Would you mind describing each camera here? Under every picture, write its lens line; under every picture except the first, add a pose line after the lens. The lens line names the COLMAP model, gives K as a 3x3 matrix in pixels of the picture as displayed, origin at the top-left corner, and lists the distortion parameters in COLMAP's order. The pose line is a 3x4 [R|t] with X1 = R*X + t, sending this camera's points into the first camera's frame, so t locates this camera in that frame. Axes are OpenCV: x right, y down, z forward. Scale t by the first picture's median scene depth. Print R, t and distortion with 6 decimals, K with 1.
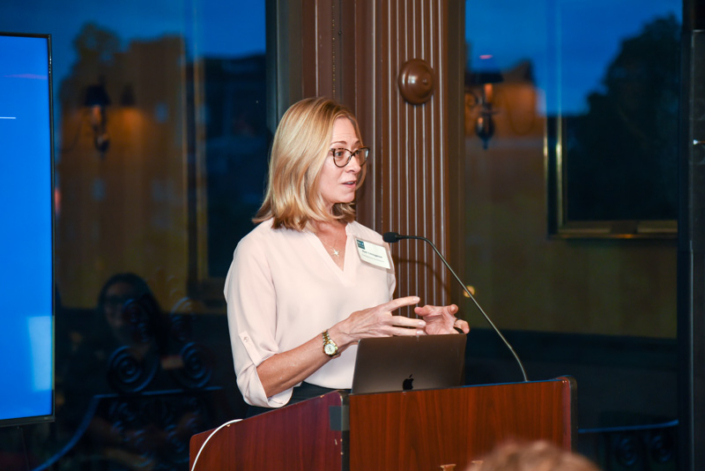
lens RADIAL K [[2191.5, 0, 351.7], [0, 2191.5, 249.3], [0, 0, 1]] dist [0.942398, 0.027208]
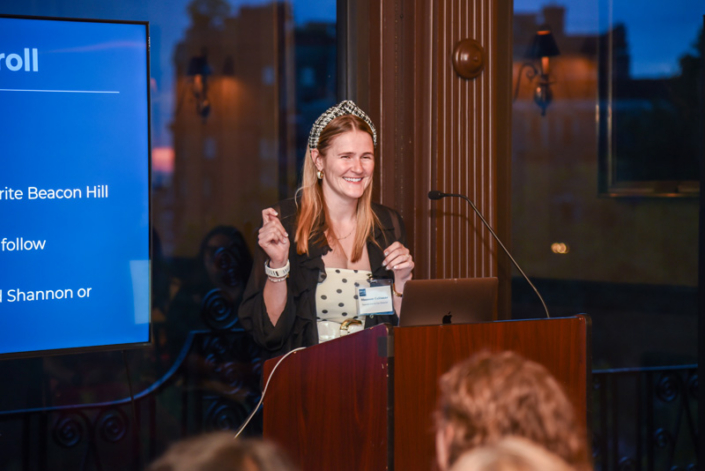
lens RADIAL K [[2362.0, 0, 380.1], [0, 2362.0, 235.6], [0, 0, 1]] dist [1.191797, 1.293515]
pose [[0.998599, 0.007344, -0.052410, 0.048843], [-0.006746, 0.999910, 0.011566, 0.001621], [0.052490, -0.011196, 0.998559, -0.234454]]
